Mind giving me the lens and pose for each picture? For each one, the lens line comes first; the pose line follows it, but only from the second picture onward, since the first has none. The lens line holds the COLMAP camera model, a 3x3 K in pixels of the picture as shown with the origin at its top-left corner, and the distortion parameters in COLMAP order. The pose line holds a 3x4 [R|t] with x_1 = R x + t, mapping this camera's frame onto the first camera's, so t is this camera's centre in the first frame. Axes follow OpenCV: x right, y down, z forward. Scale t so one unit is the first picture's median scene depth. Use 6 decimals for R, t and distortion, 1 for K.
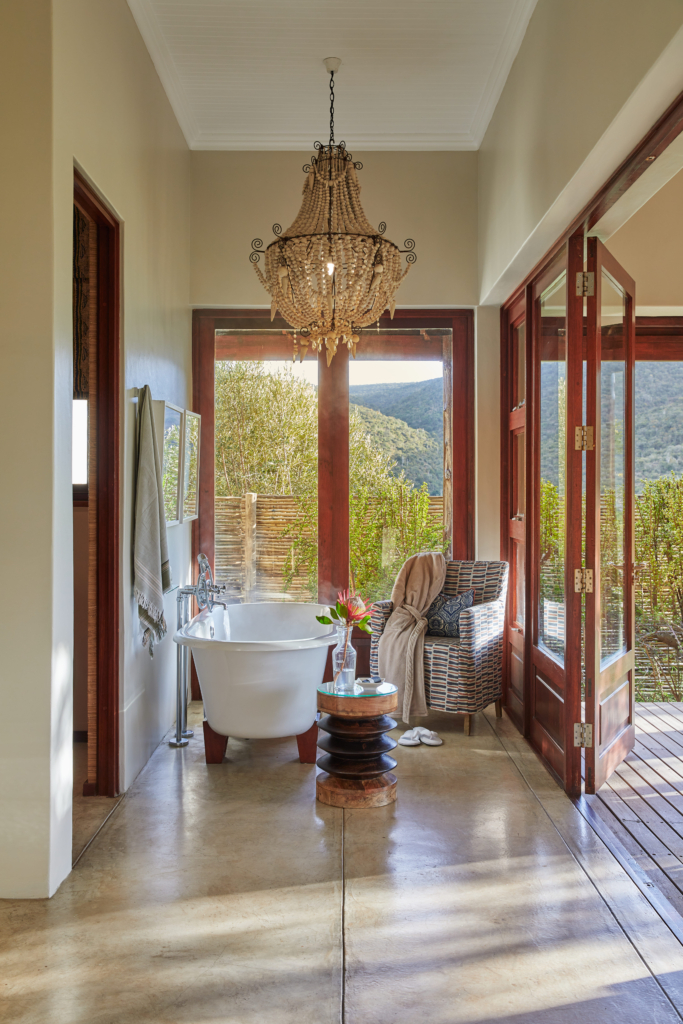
lens RADIAL K [[933.2, 0, 341.6], [0, 933.2, 524.3], [0, 0, 1]] dist [0.000337, 0.000817]
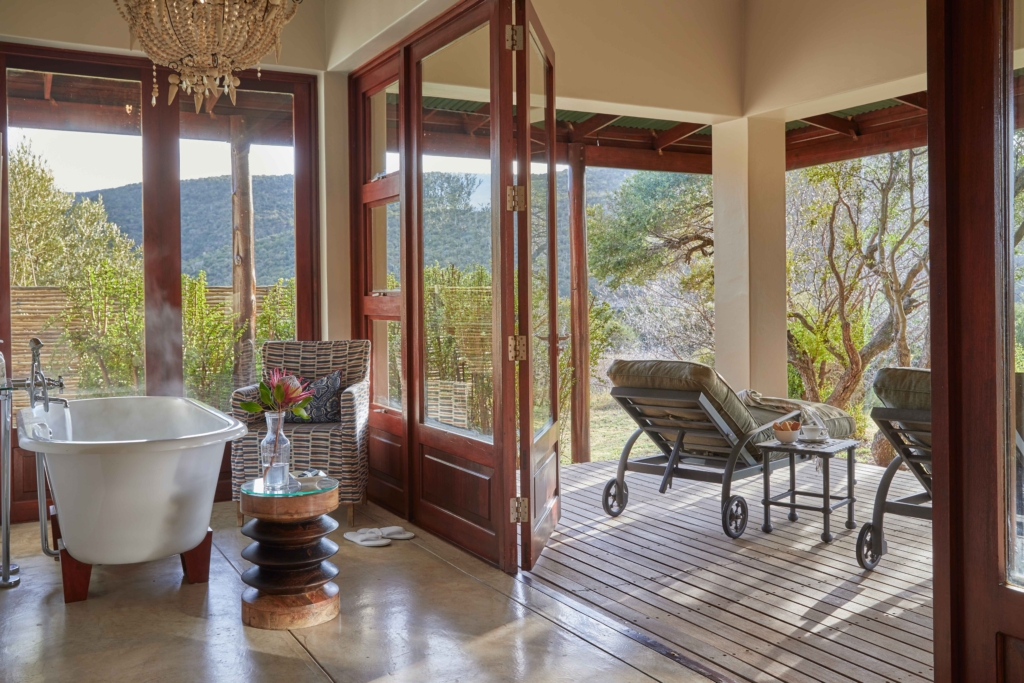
lens RADIAL K [[897.6, 0, 512.3], [0, 897.6, 309.9], [0, 0, 1]] dist [-0.069896, 0.123236]
pose [[0.894448, -0.018205, 0.446801, -0.138696], [0.022040, 0.999751, -0.003387, 0.022285], [-0.446629, 0.012877, 0.894627, 0.165791]]
